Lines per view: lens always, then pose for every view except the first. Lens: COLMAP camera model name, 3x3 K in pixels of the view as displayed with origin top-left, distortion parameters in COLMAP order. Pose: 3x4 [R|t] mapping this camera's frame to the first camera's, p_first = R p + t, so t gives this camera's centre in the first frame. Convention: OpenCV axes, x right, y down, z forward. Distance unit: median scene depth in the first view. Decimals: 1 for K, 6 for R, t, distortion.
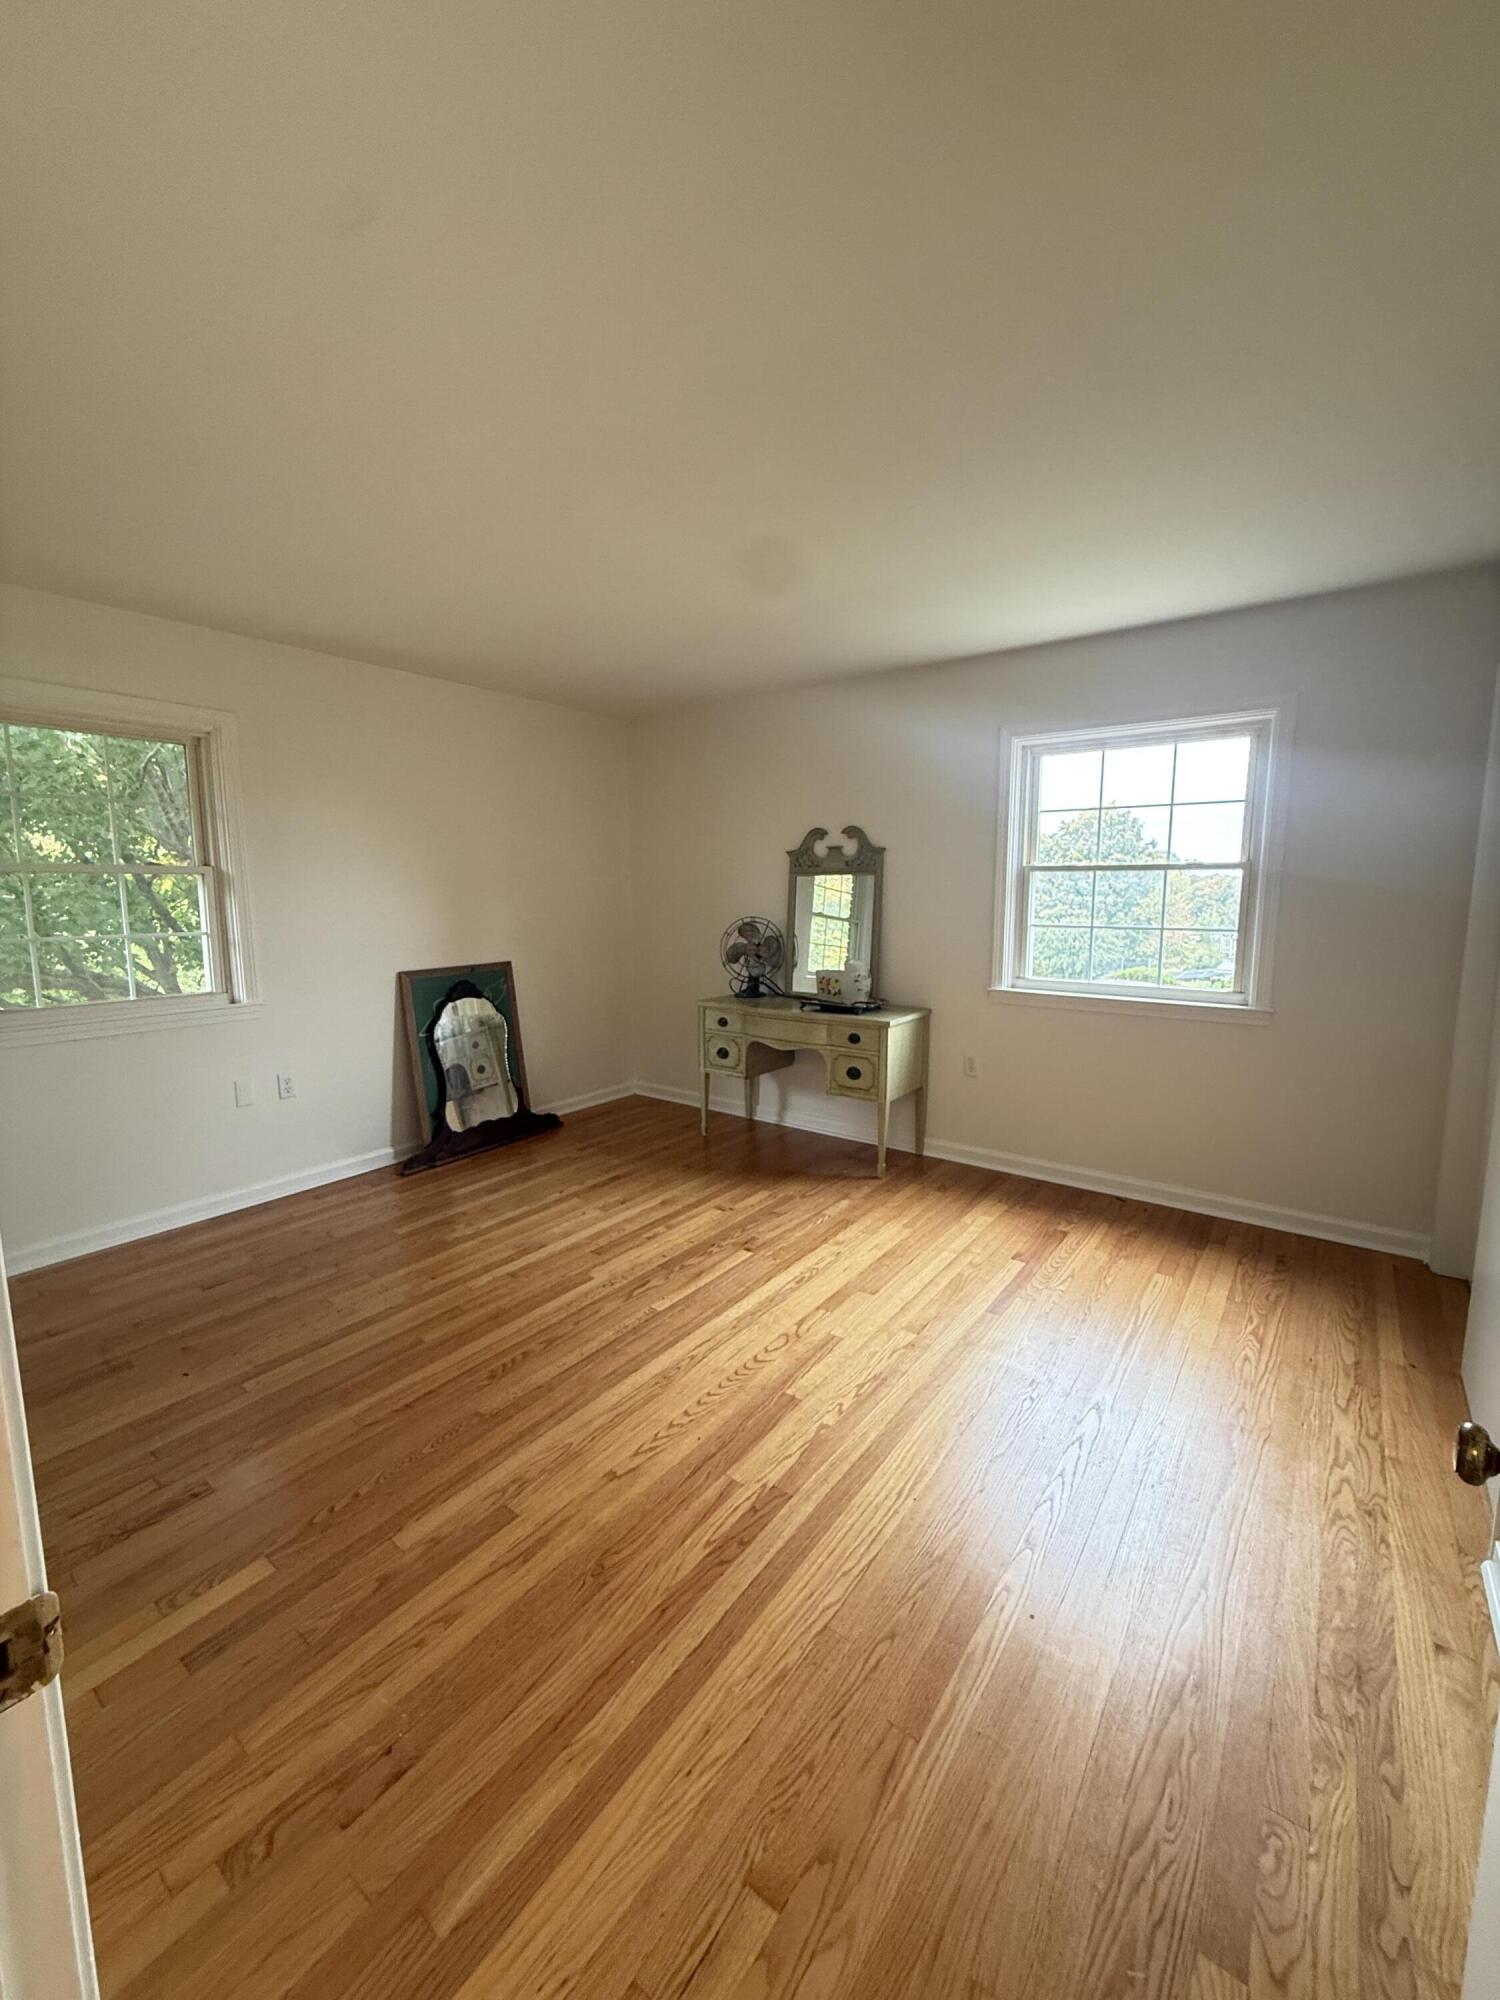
lens RADIAL K [[794.7, 0, 746.9], [0, 794.7, 991.6], [0, 0, 1]] dist [0.000897, 0.000235]
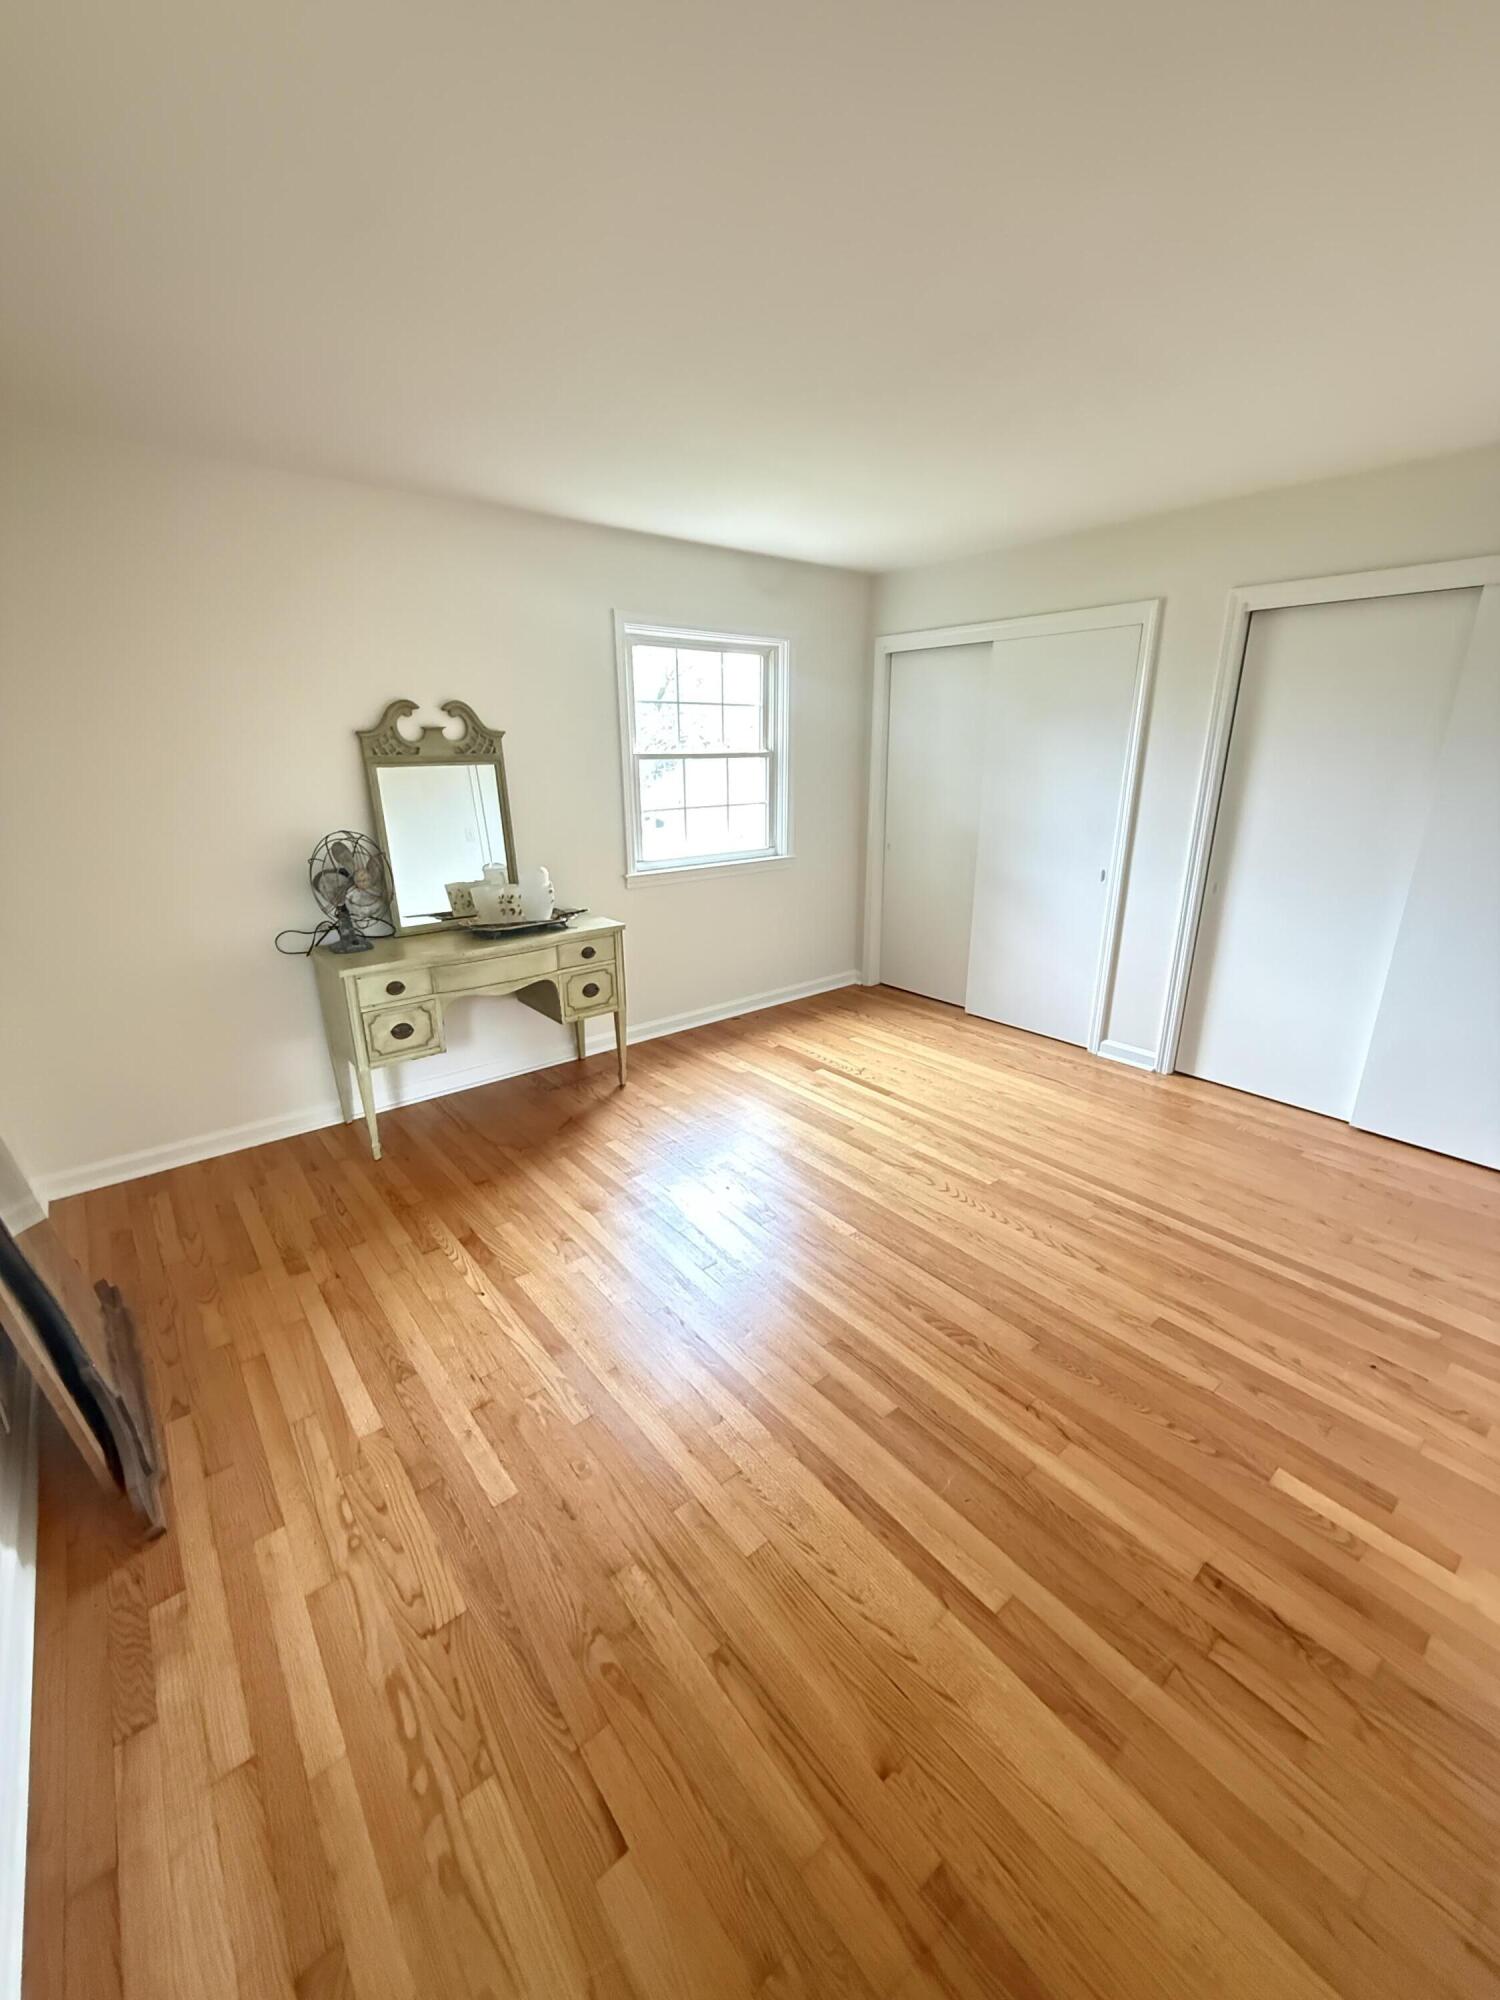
lens RADIAL K [[794.7, 0, 746.9], [0, 794.7, 991.6], [0, 0, 1]] dist [0.000897, 0.000235]
pose [[0.238944, -0.286469, 0.927815, -0.735120], [0.132207, 0.956193, 0.261183, -0.120944], [-0.961991, 0.060256, 0.266350, 0.638127]]
